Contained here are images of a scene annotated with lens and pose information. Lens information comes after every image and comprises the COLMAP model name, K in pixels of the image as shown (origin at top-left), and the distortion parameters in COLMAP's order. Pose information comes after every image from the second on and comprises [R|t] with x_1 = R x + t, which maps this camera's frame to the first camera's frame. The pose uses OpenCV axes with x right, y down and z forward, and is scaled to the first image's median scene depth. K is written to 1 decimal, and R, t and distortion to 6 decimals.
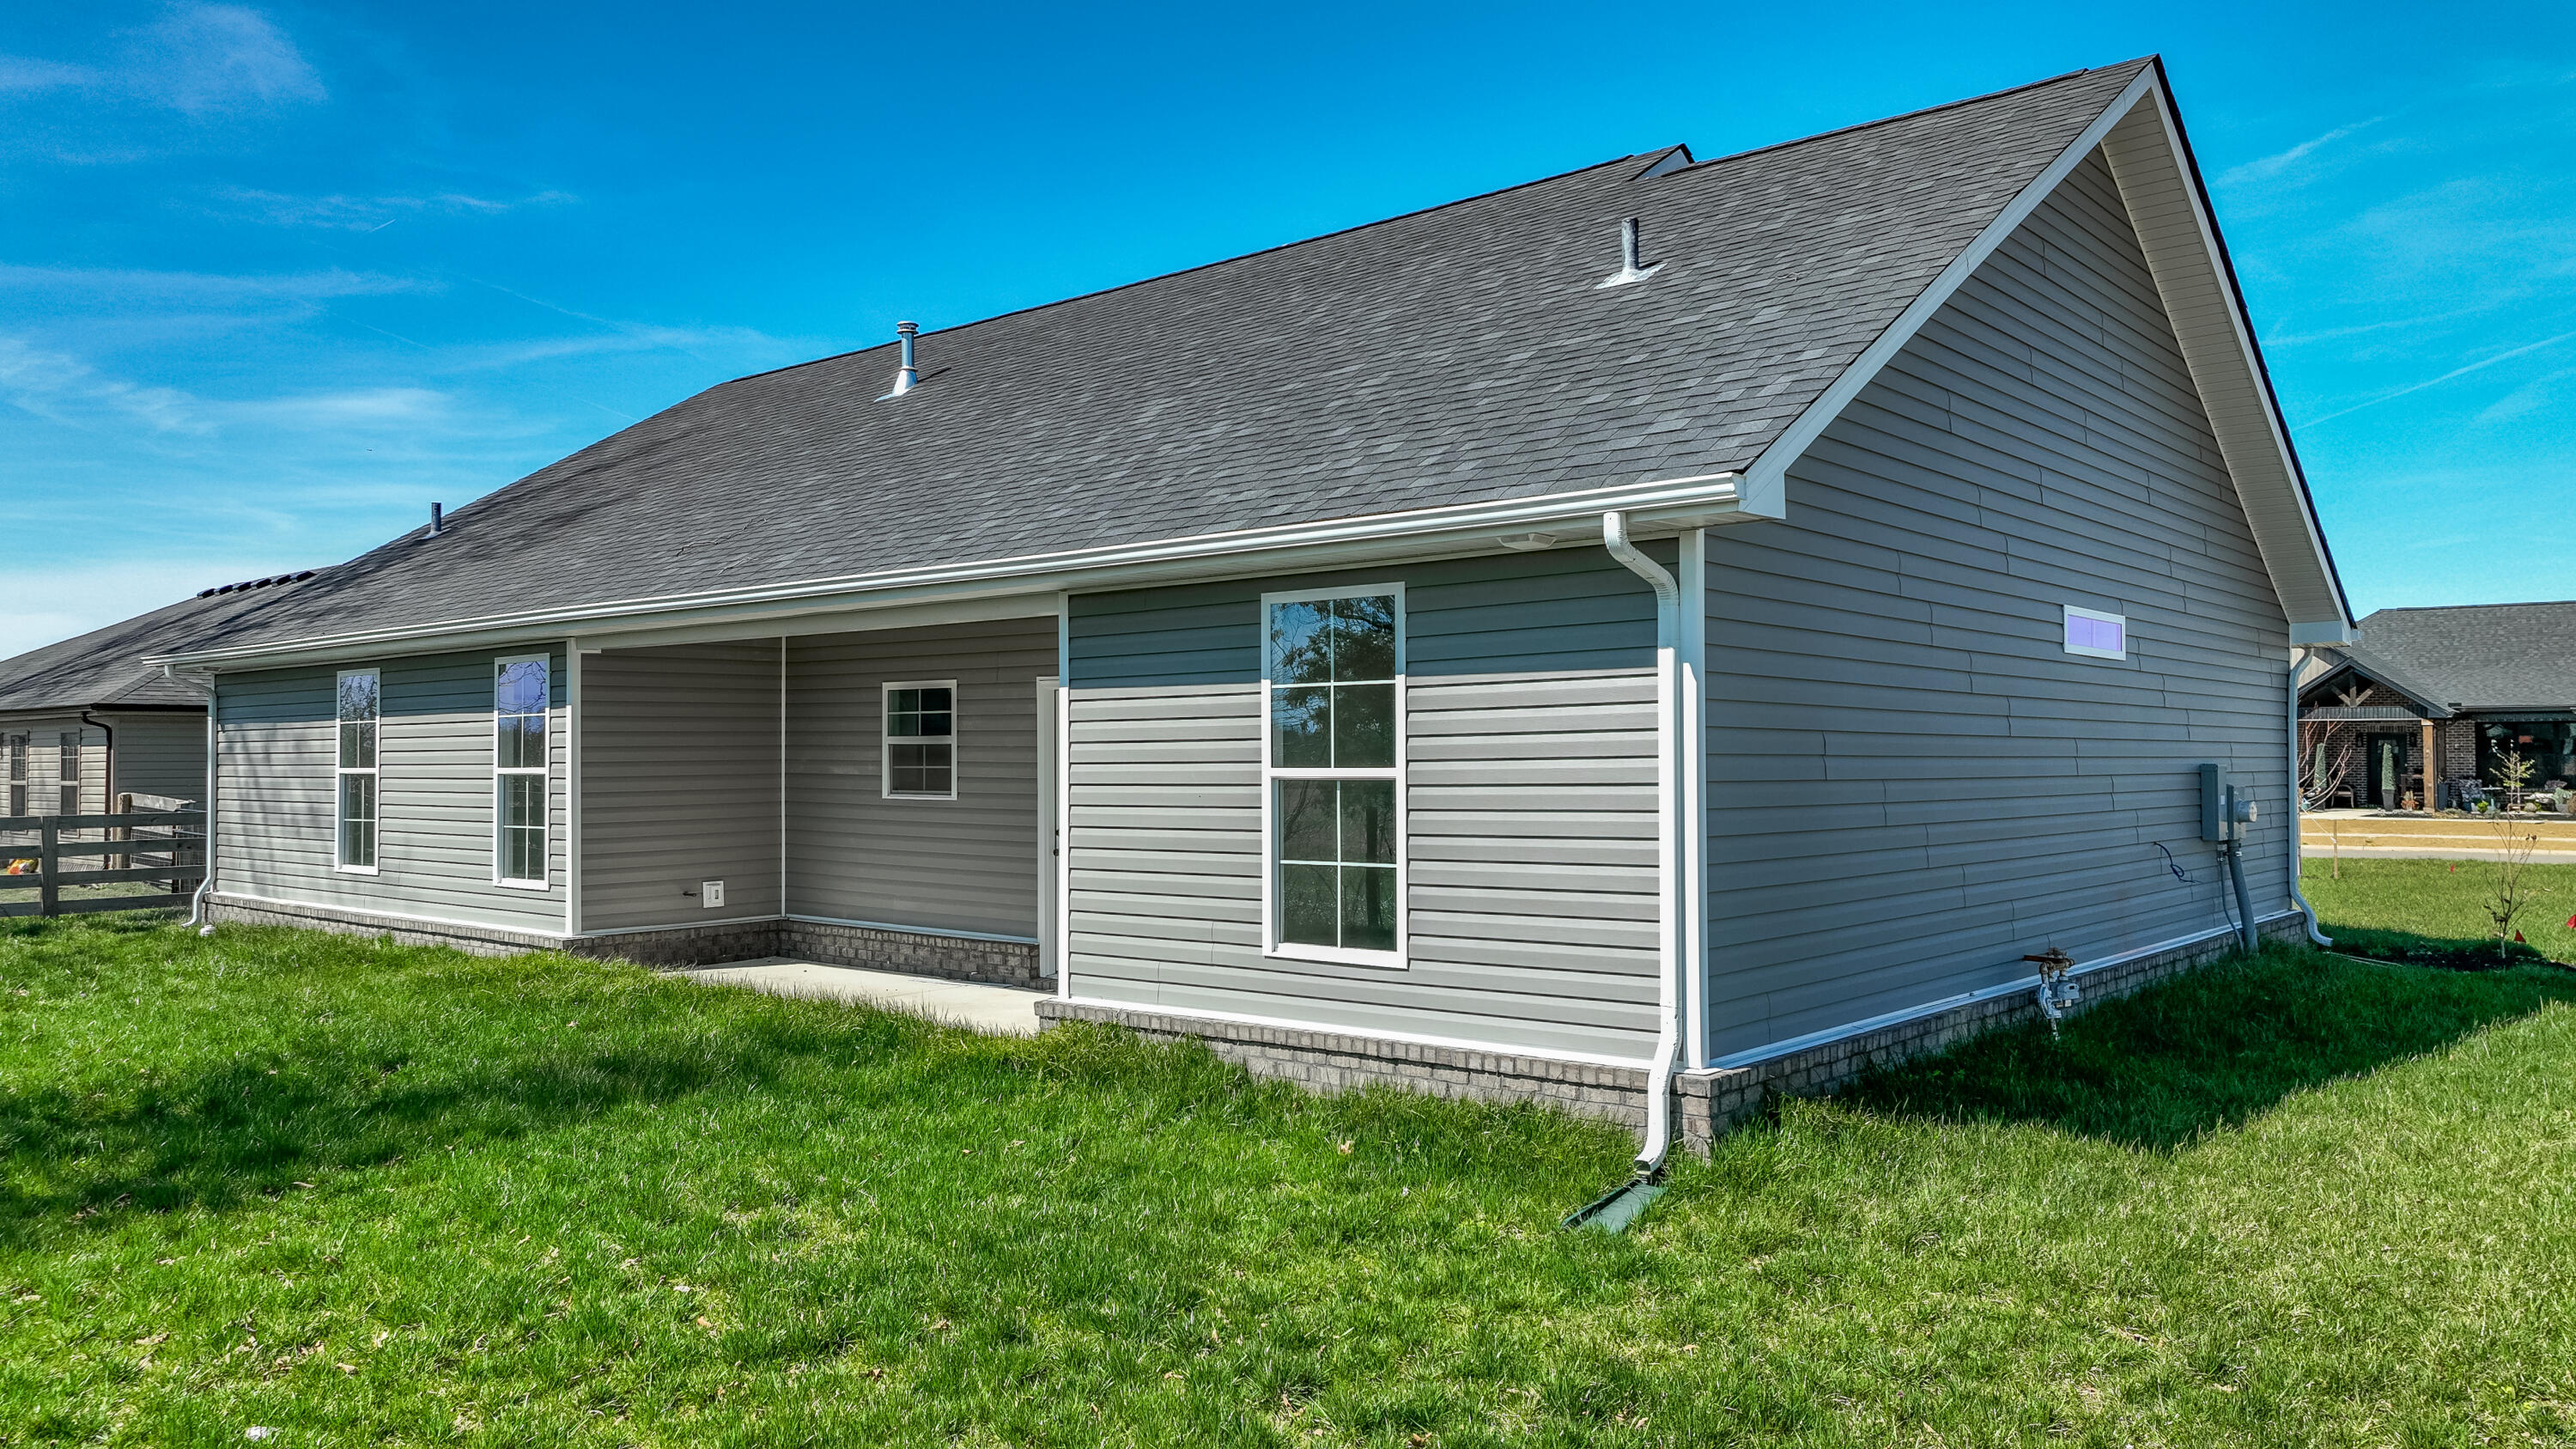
lens RADIAL K [[1800.9, 0, 1291.3], [0, 1800.9, 729.0], [0, 0, 1]] dist [0.002521, 0.002162]
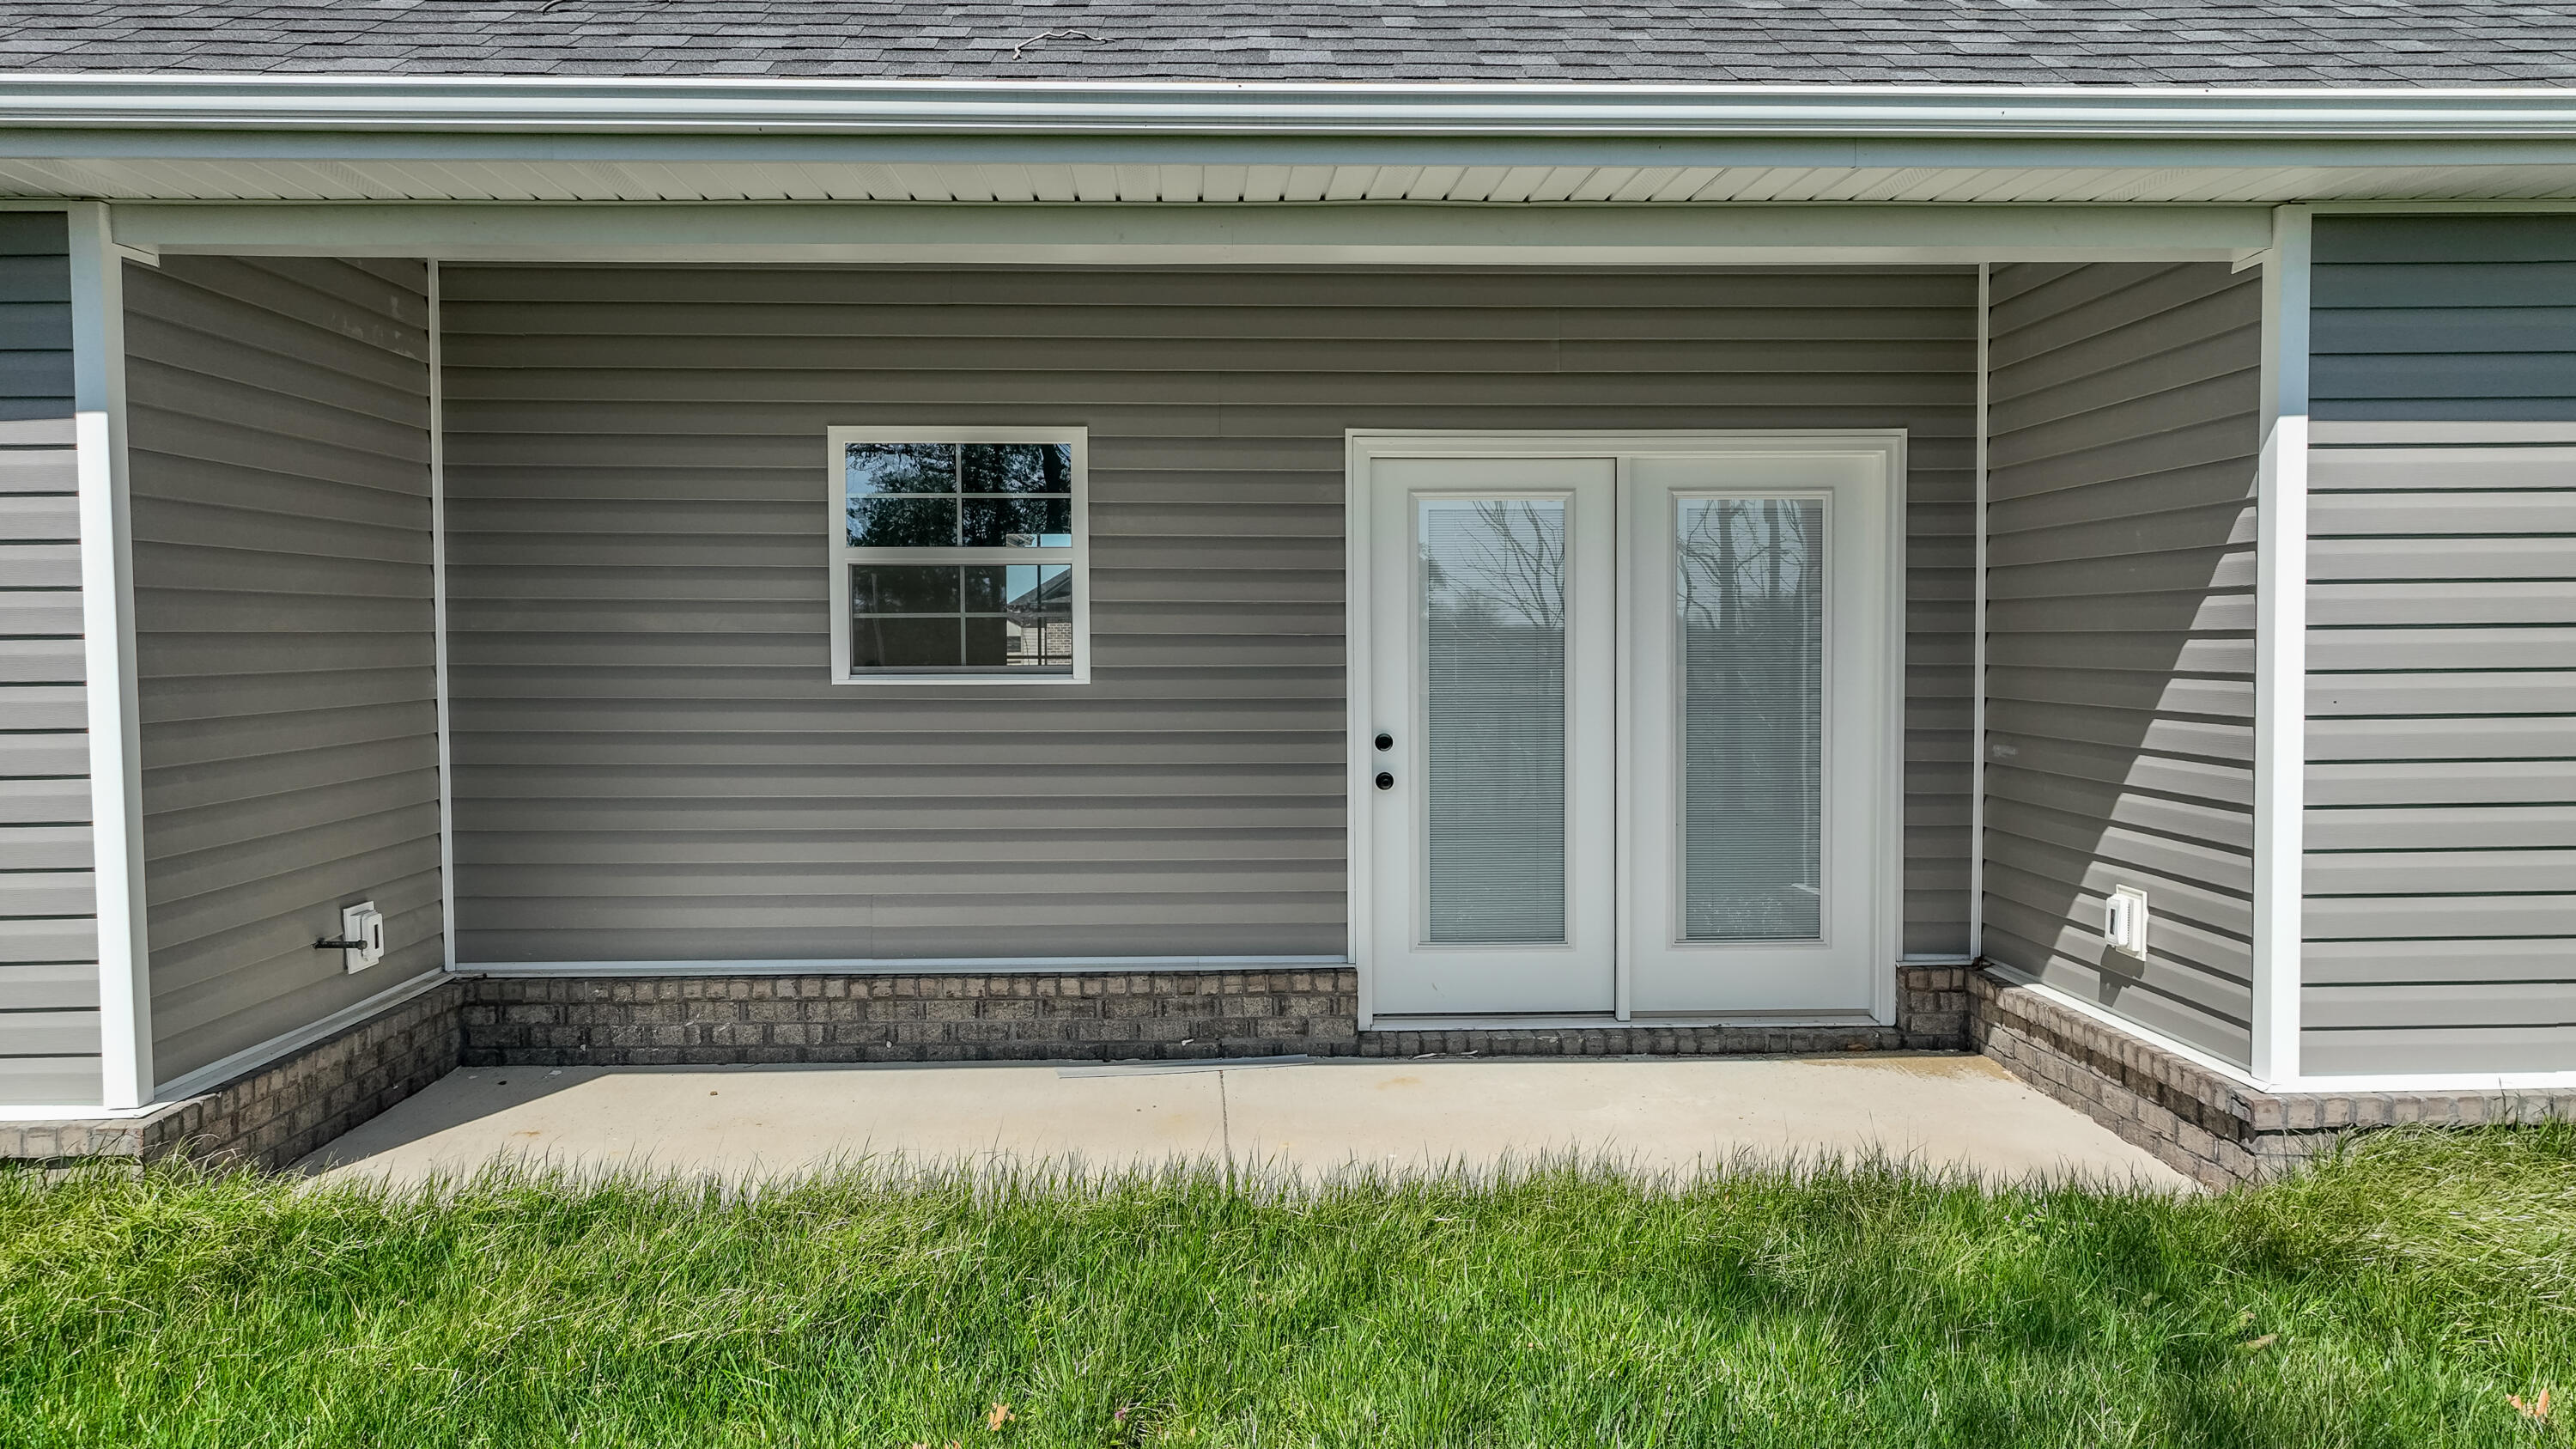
lens RADIAL K [[1800.9, 0, 1291.9], [0, 1800.9, 716.4], [0, 0, 1]] dist [0.002521, 0.002162]
pose [[0.734618, -0.027259, 0.677933, -0.461100], [-0.008614, 0.998737, 0.049492, 0.023775], [-0.678426, -0.042198, 0.733455, 0.608690]]
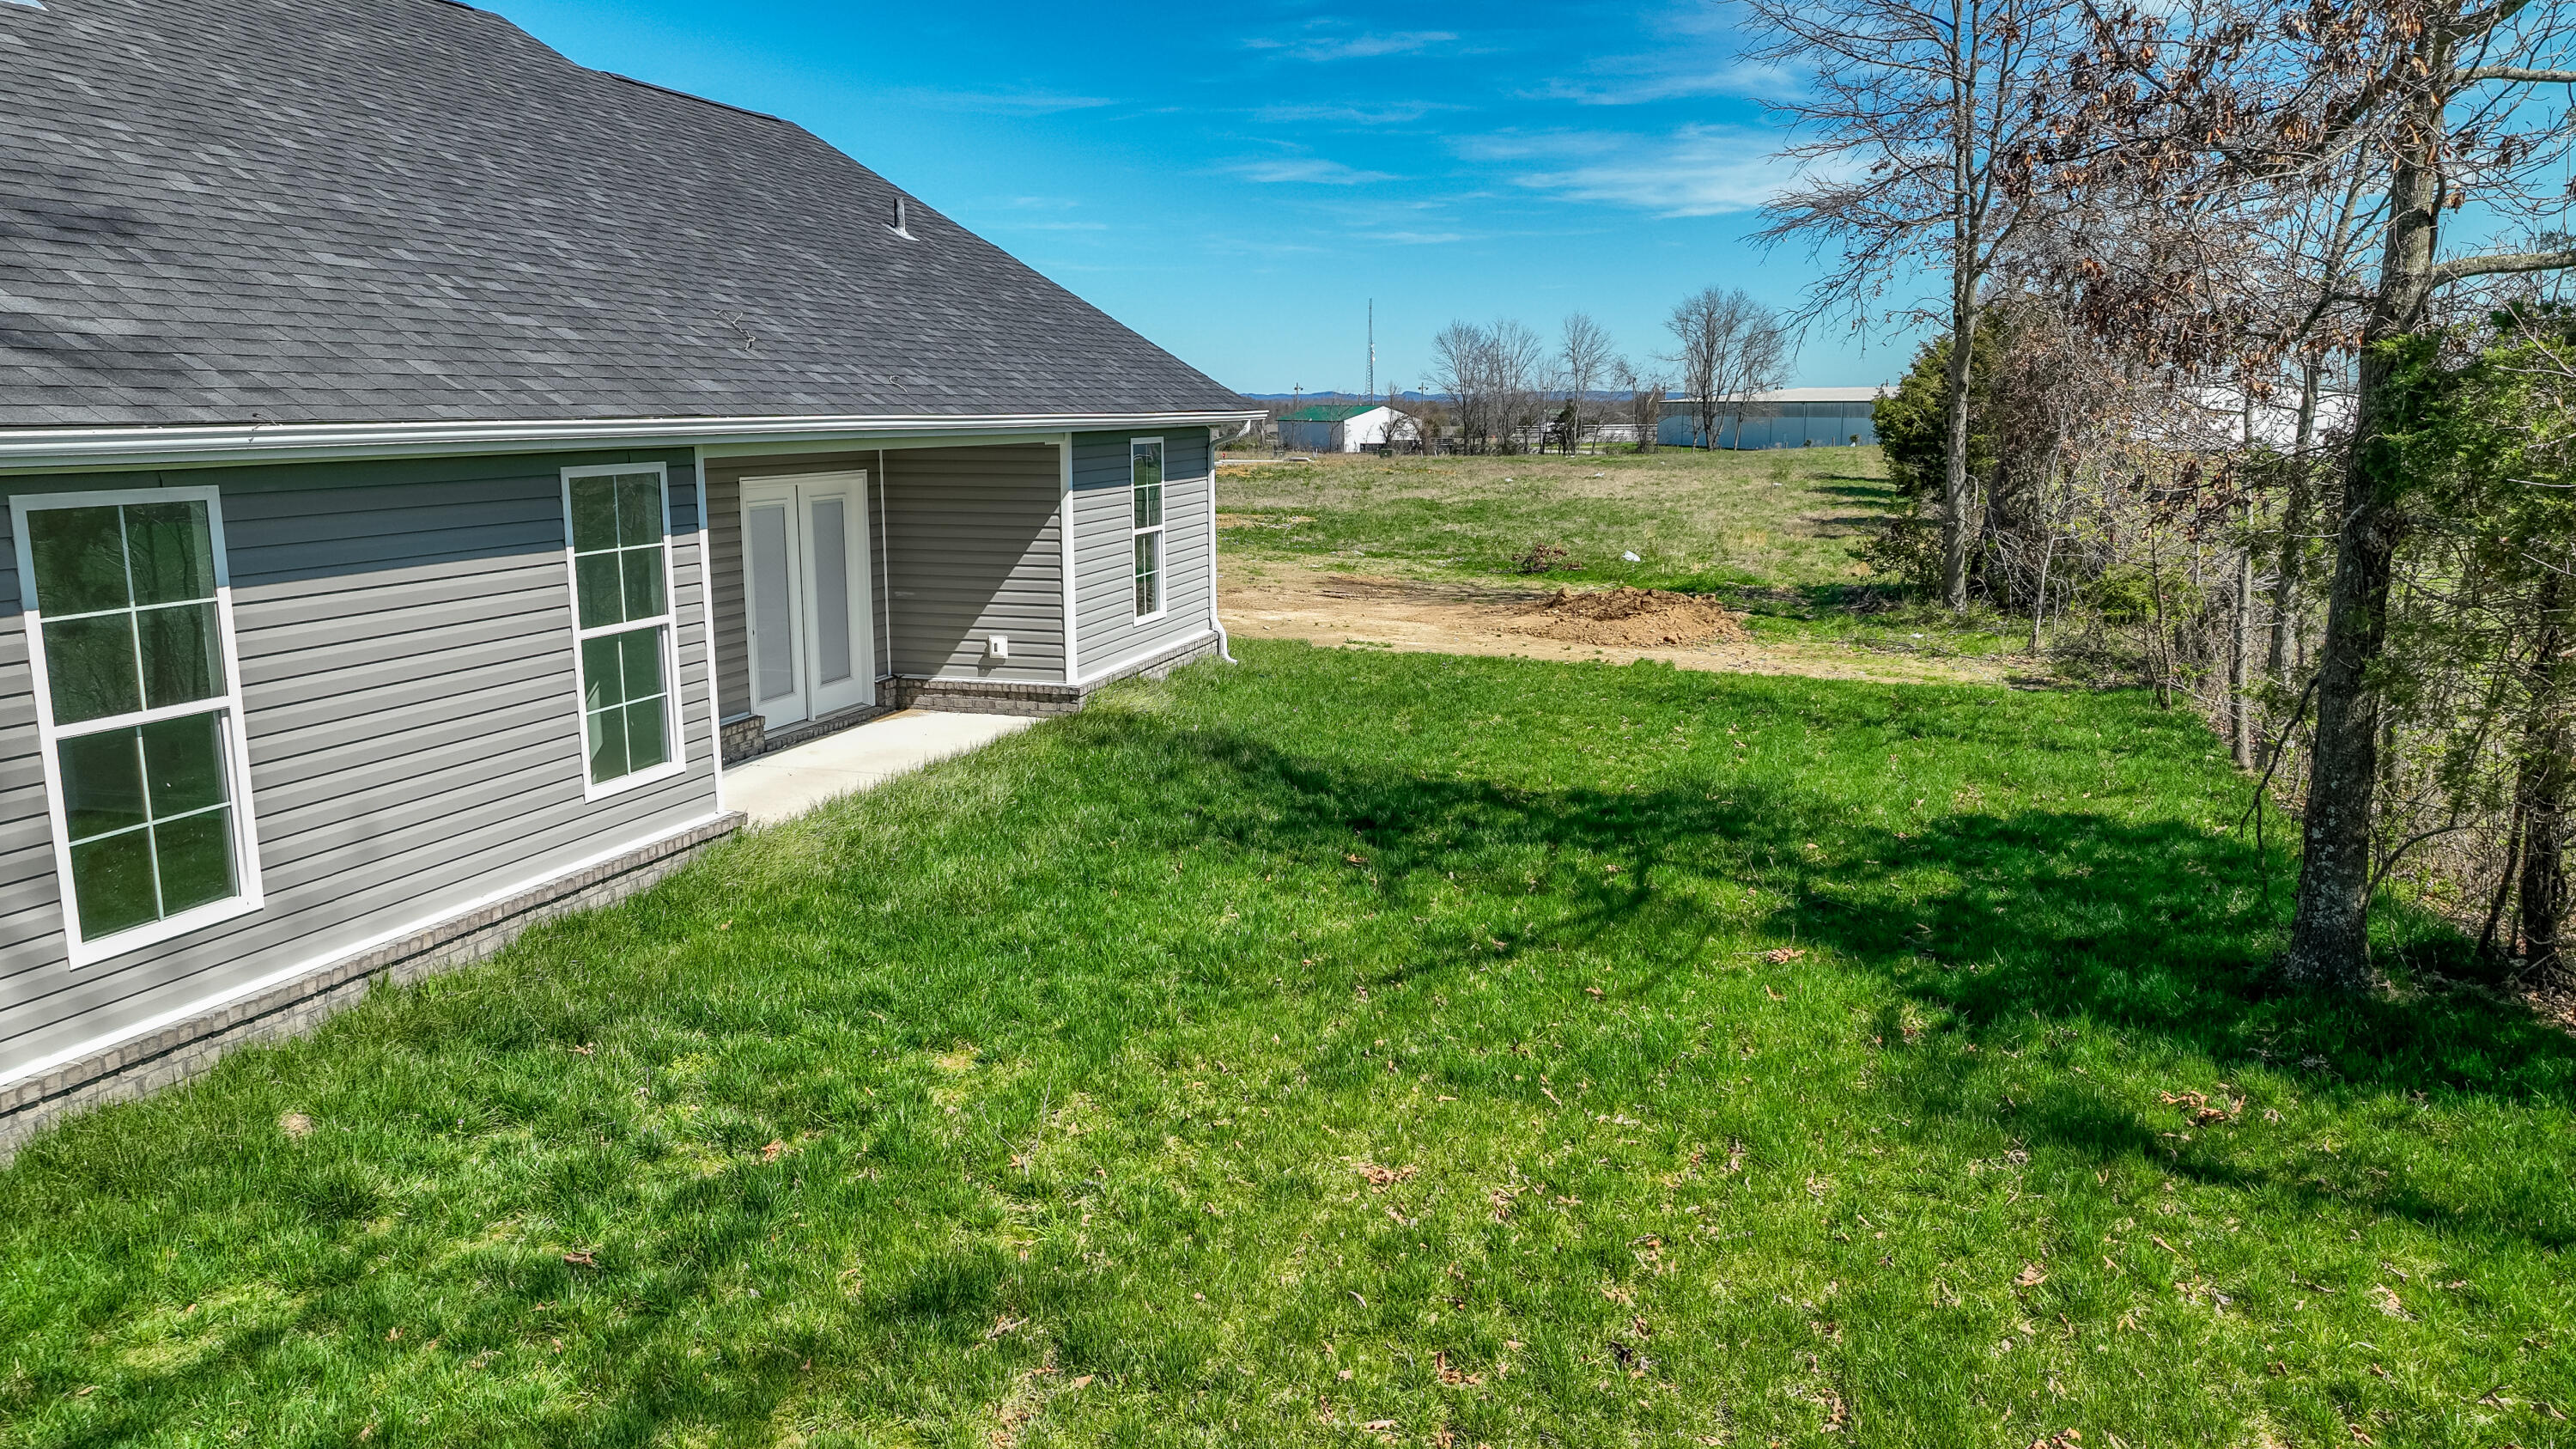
lens RADIAL K [[1800.9, 0, 1296.6], [0, 1800.9, 724.2], [0, 0, 1]] dist [0.002521, 0.002162]
pose [[-0.417244, -0.157869, 0.894978, -1.226480], [-0.009517, 0.985501, 0.169400, -0.067346], [-0.908745, 0.062163, -0.412697, 1.092518]]
